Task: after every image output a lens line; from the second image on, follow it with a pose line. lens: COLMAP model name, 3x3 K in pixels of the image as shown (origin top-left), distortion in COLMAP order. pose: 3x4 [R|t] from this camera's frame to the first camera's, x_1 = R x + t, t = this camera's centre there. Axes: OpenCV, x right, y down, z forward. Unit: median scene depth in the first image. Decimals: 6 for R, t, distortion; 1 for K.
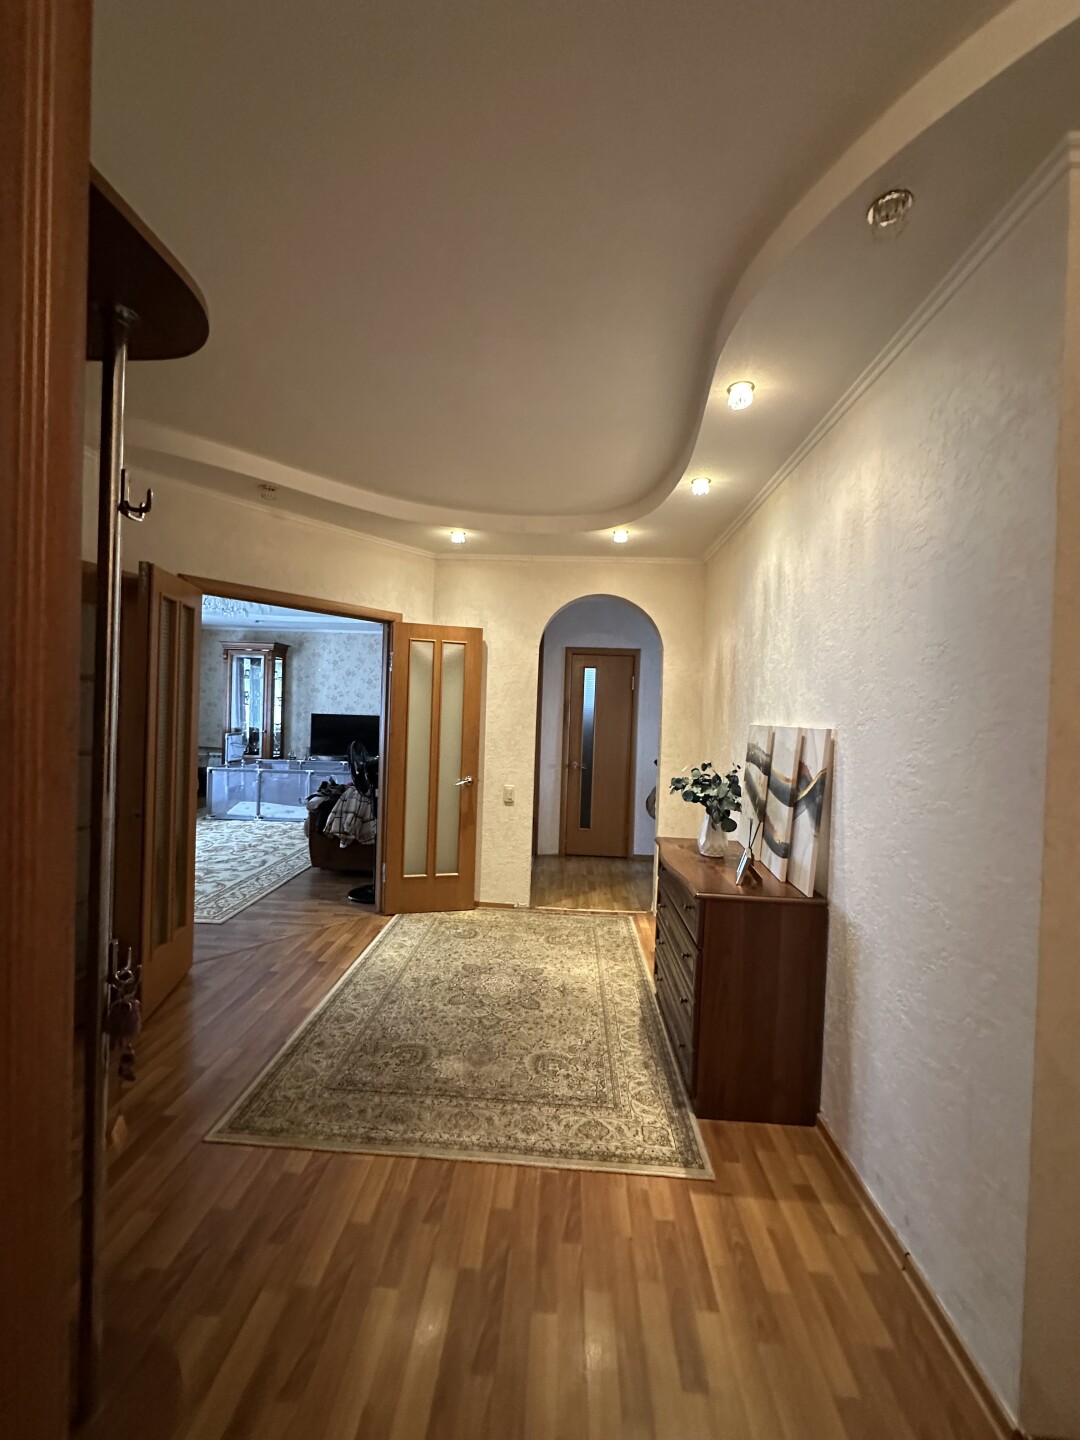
lens RADIAL K [[576.0, 0, 541.7], [0, 576.0, 718.6], [0, 0, 1]] dist [-0.004712, 0.001633]
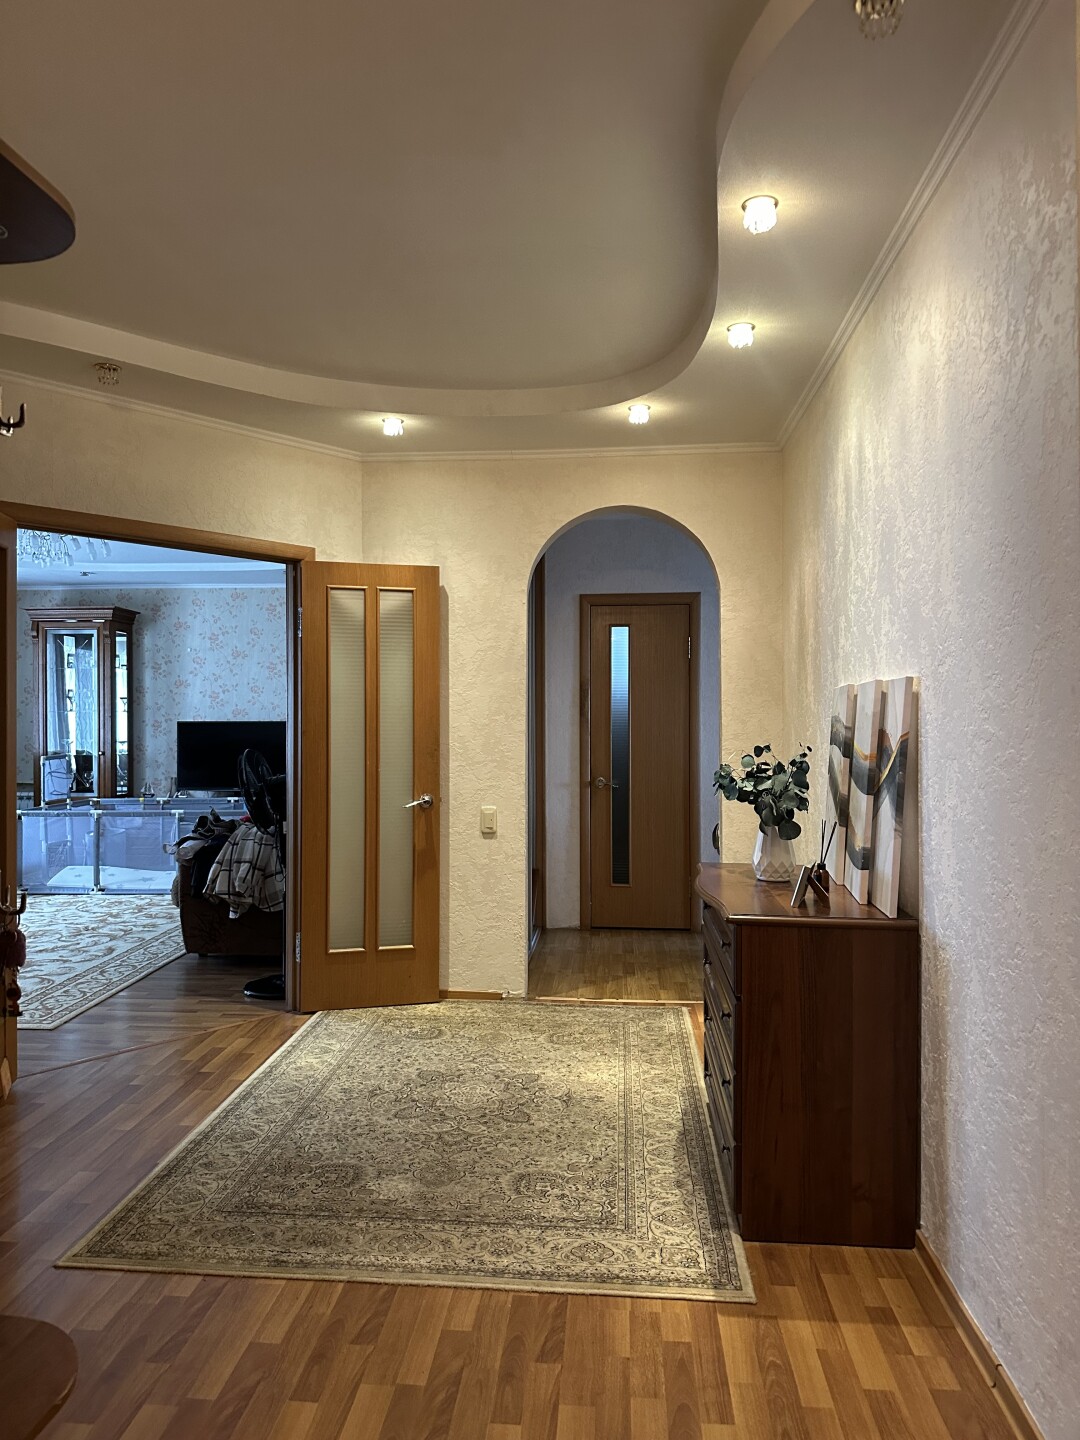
lens RADIAL K [[1010.2, 0, 536.7], [0, 1010.2, 719.2], [0, 0, 1]] dist [0.044753, -0.058352]
pose [[0.998675, -0.035192, -0.037555, 0.076529], [0.034664, 0.999292, -0.014618, 0.061848], [0.038043, 0.013297, 0.999188, -0.220721]]
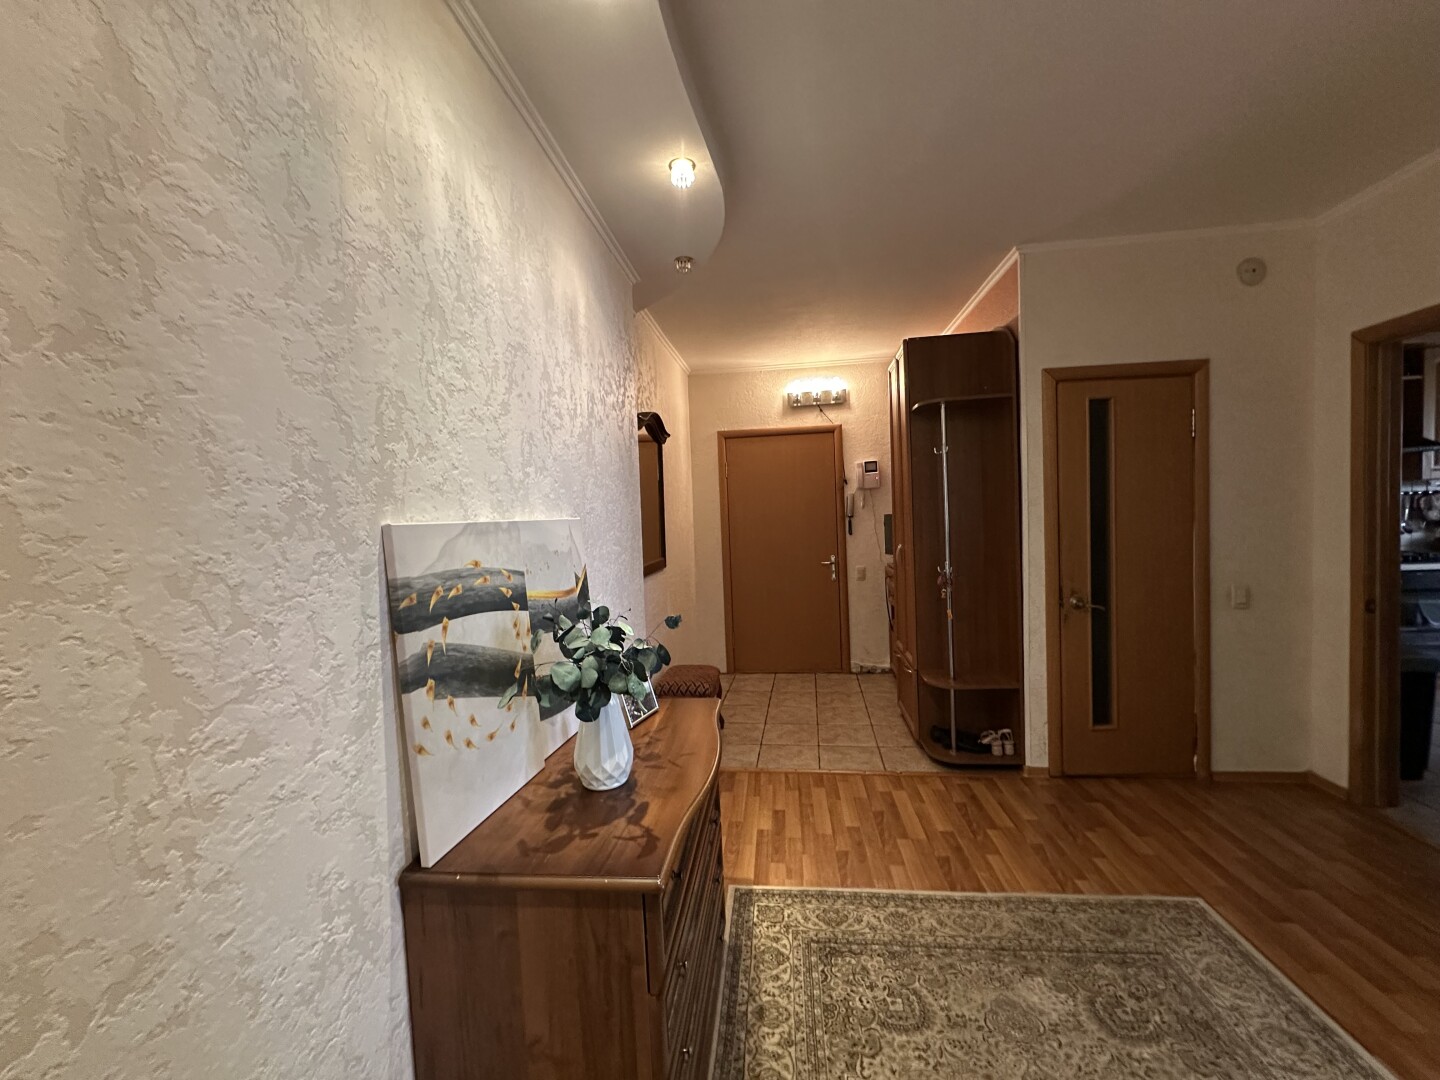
lens RADIAL K [[576.0, 0, 717.2], [0, 576.0, 537.7], [0, 0, 1]] dist [-0.004712, 0.001633]
pose [[-0.997830, 0.002625, 0.065797, 0.184212], [0.006177, 0.998531, 0.053826, 0.000110], [-0.065559, 0.054116, -0.996380, 1.634425]]
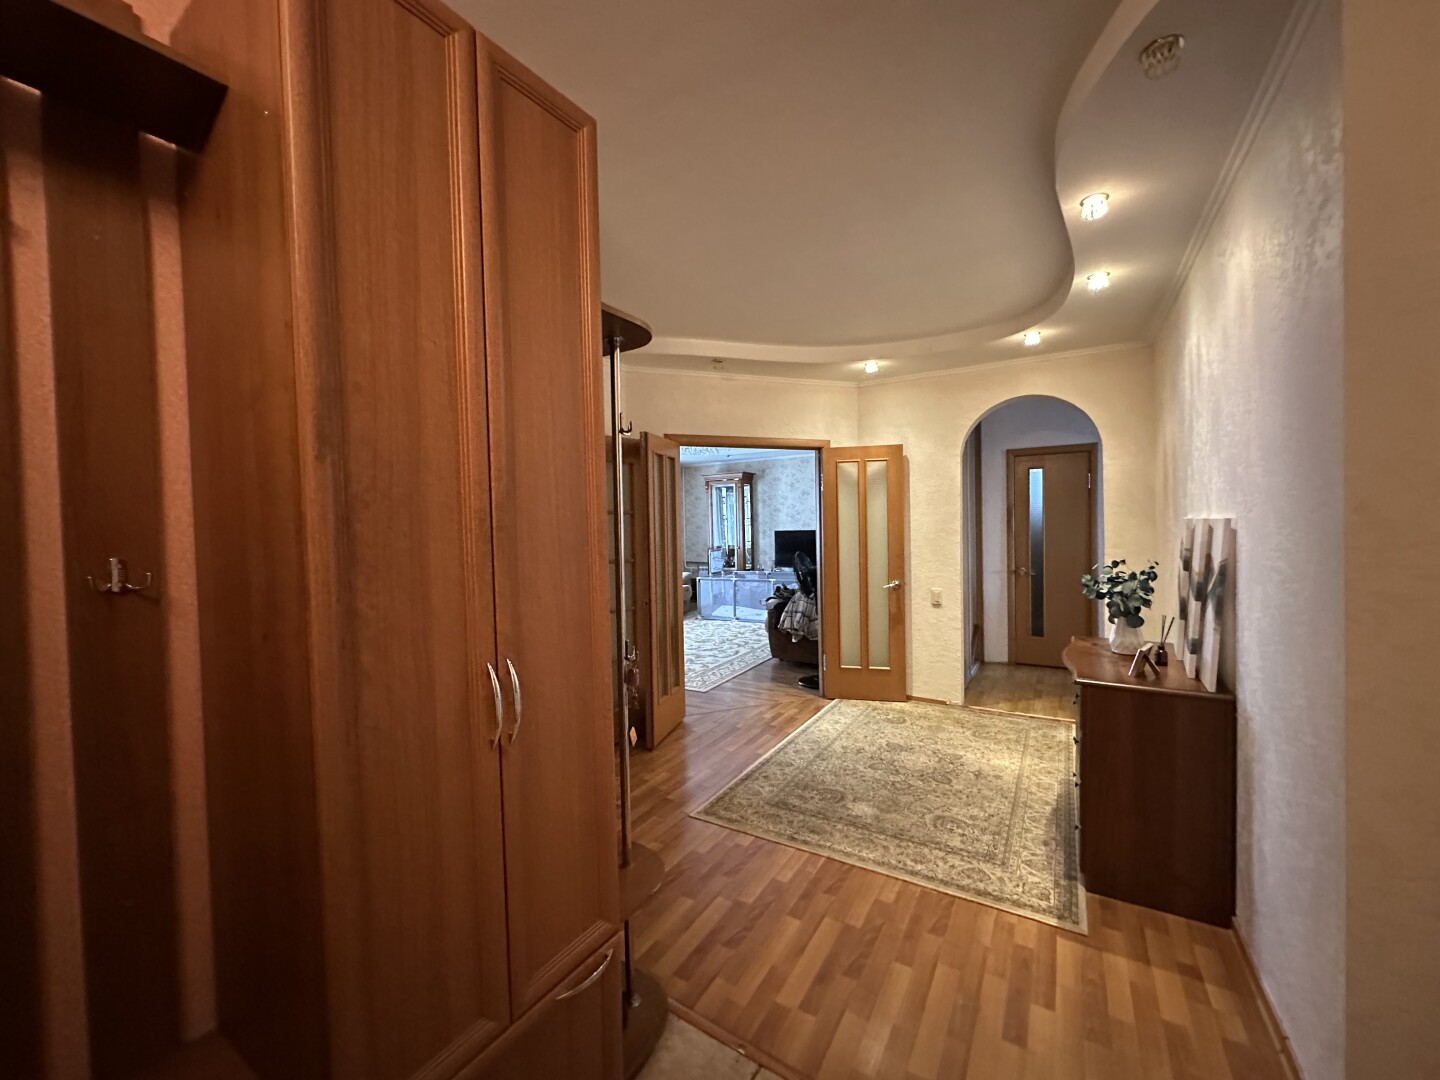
lens RADIAL K [[576.0, 0, 720.5], [0, 576.0, 536.1], [0, 0, 1]] dist [-0.004712, 0.001633]
pose [[0.878638, -0.041386, -0.475692, 0.179777], [0.043676, 0.999026, -0.006245, 0.014325], [0.475487, -0.015289, 0.879590, -0.212595]]
